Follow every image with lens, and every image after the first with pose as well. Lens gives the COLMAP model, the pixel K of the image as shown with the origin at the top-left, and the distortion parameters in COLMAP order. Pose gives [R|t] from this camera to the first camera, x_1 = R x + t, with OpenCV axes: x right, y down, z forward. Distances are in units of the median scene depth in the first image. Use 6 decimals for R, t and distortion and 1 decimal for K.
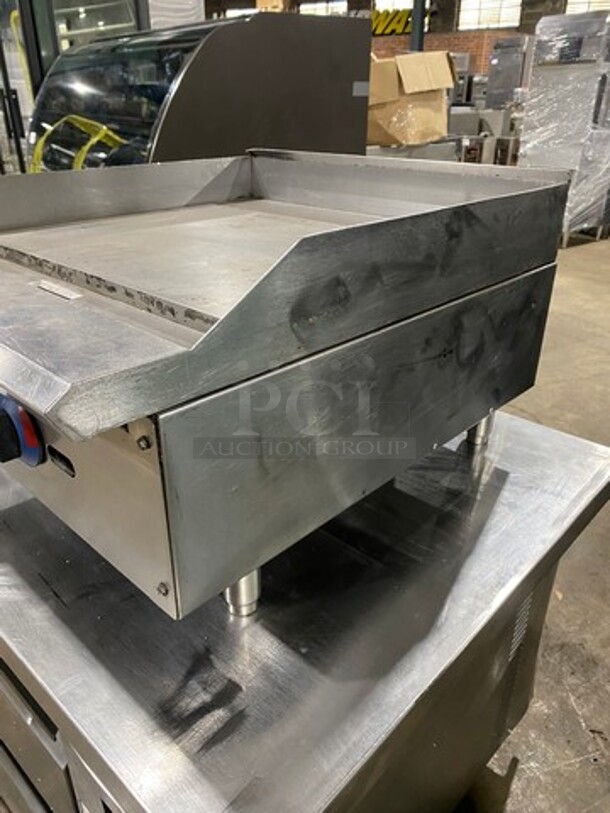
lens RADIAL K [[611.4, 0, 305.4], [0, 611.4, 407.3], [0, 0, 1]] dist [0.003839, 0.000972]
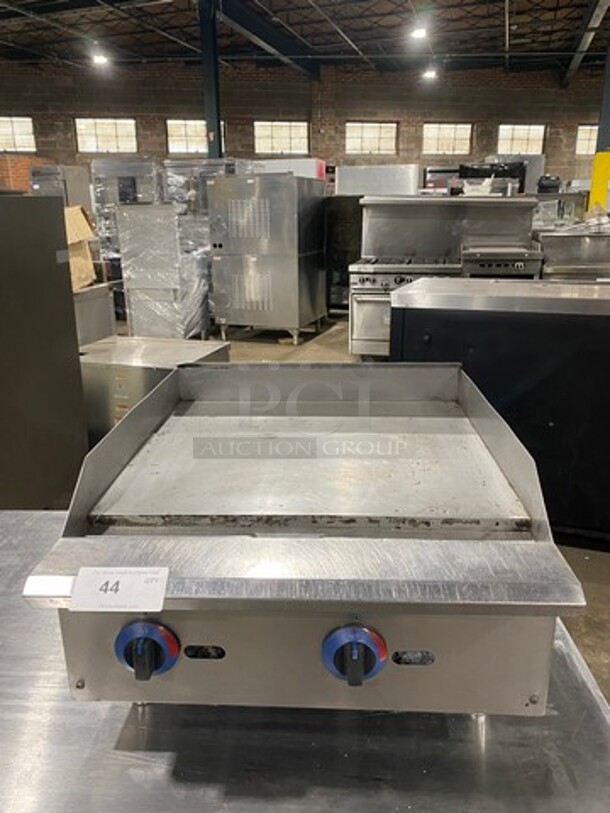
lens RADIAL K [[611.4, 0, 307.0], [0, 611.4, 407.5], [0, 0, 1]] dist [0.003839, 0.000972]
pose [[0.760372, -0.207986, 0.615285, -0.165417], [0.299028, 0.953068, -0.047373, -0.056674], [-0.576556, 0.220009, 0.786880, -0.005482]]
